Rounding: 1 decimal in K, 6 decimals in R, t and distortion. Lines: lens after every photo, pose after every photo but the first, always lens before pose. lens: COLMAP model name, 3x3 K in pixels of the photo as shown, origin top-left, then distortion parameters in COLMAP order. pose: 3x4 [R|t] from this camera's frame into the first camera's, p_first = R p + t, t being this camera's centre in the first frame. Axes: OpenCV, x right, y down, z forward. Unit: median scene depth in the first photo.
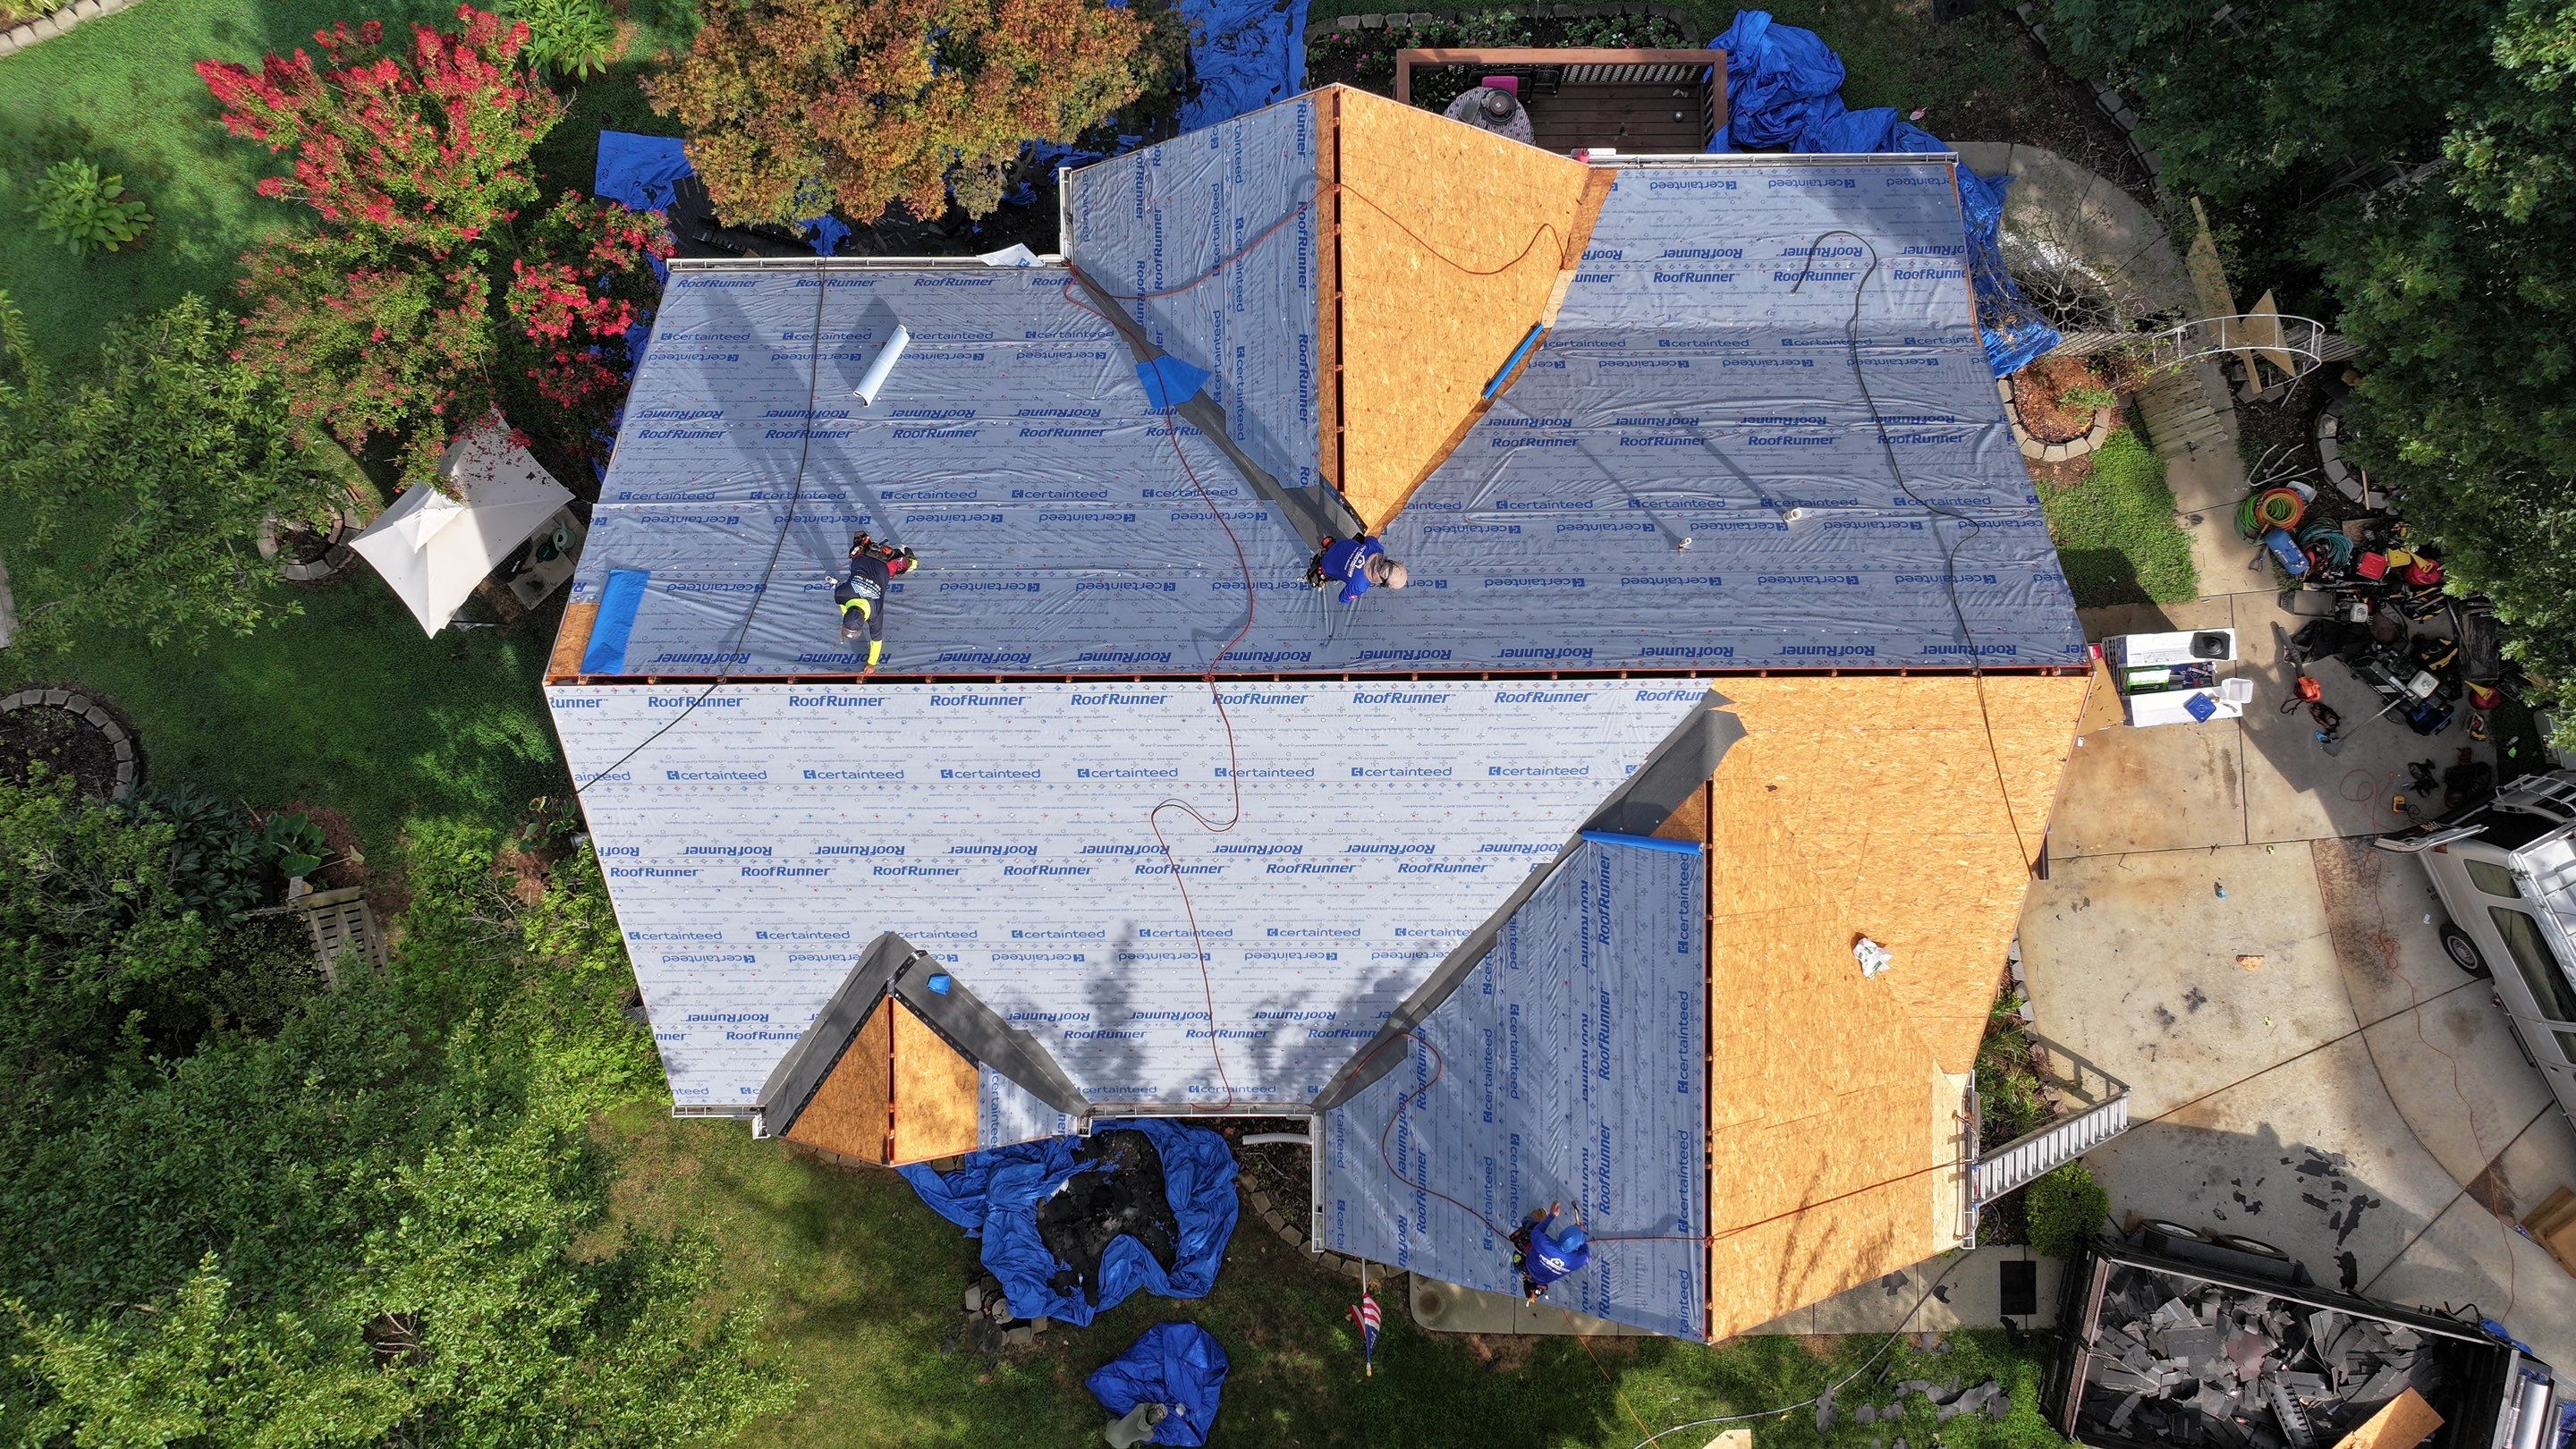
lens RADIAL K [[1863.2, 0, 1281.8], [0, 1863.2, 718.8], [0, 0, 1]] dist [0.005250, 0.002932]
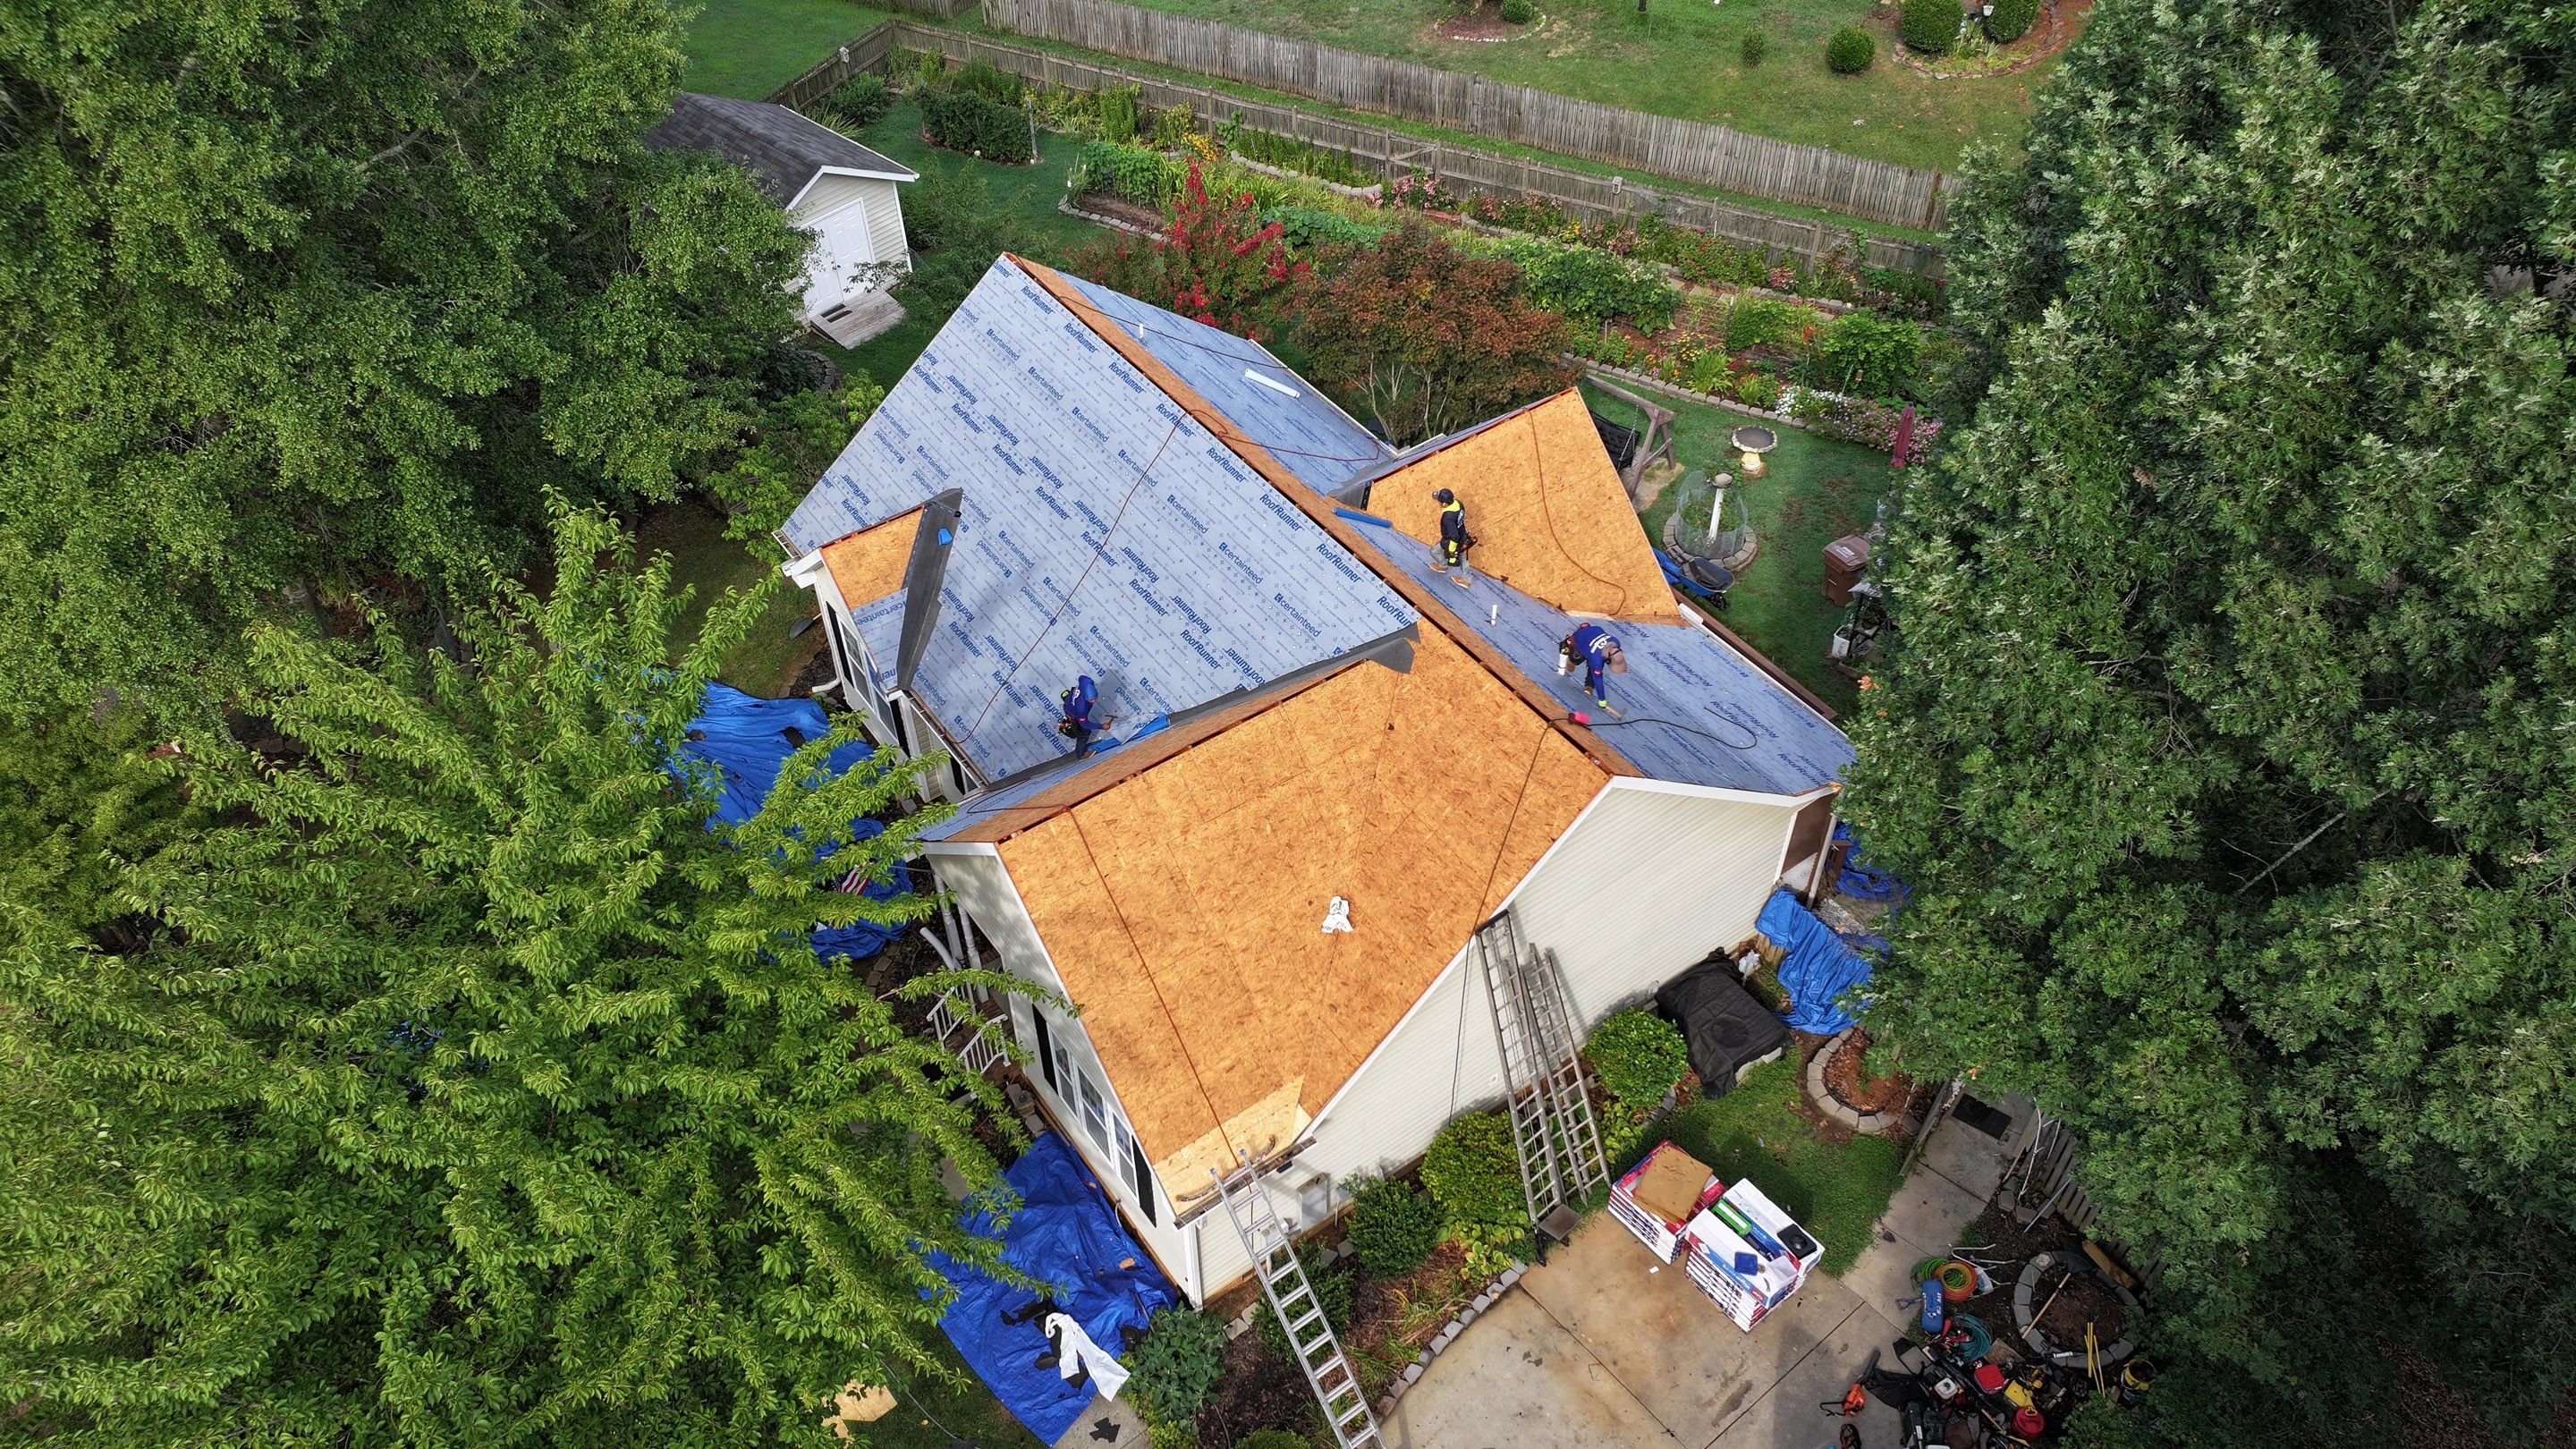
lens RADIAL K [[1863.2, 0, 1281.8], [0, 1863.2, 718.8], [0, 0, 1]] dist [0.005250, 0.002932]
pose [[0.575145, 0.568265, -0.588458, 0.753315], [-0.818036, 0.403891, -0.409498, 0.483042], [0.004969, 0.716901, 0.697157, 0.073634]]
